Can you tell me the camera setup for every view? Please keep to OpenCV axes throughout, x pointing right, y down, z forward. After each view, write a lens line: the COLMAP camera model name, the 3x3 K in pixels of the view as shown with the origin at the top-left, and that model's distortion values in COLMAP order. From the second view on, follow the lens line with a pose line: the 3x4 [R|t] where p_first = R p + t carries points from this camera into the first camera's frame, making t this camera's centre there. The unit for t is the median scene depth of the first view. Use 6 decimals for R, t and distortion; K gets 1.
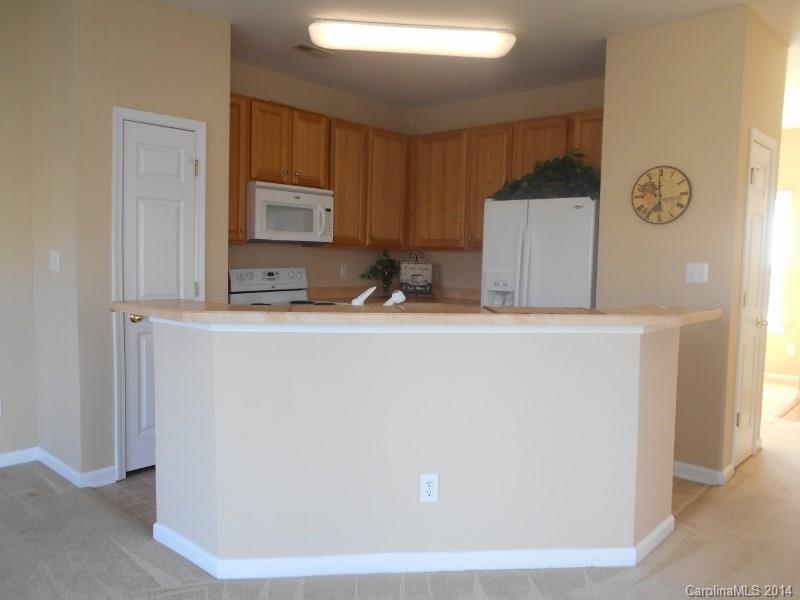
lens RADIAL K [[614.5, 0, 399.5], [0, 614.5, 285.6], [0, 0, 1]] dist [0.006129, 0.003185]
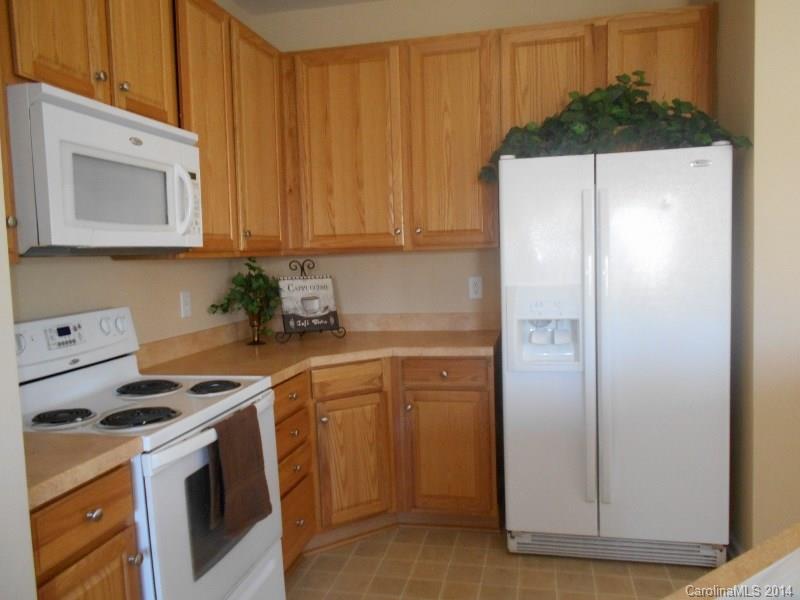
lens RADIAL K [[627.7, 0, 400.0], [0, 627.7, 300.0], [0, 0, 1]] dist [-0.011961, -0.004973]
pose [[0.872355, -0.085627, 0.481316, -0.221213], [0.074990, 0.996327, 0.041334, -0.041371], [-0.483087, 0.000036, 0.875572, 0.545523]]
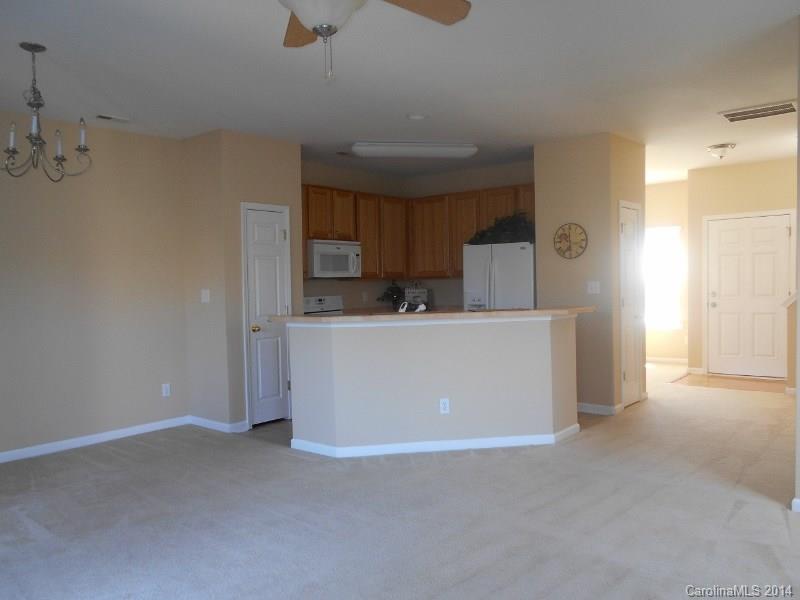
lens RADIAL K [[614.5, 0, 399.5], [0, 614.5, 285.6], [0, 0, 1]] dist [0.006129, 0.003185]
pose [[0.998253, -0.042100, 0.041465, -0.083323], [0.043794, 0.998205, -0.040842, 0.015185], [-0.039671, 0.042586, 0.998305, -0.491744]]
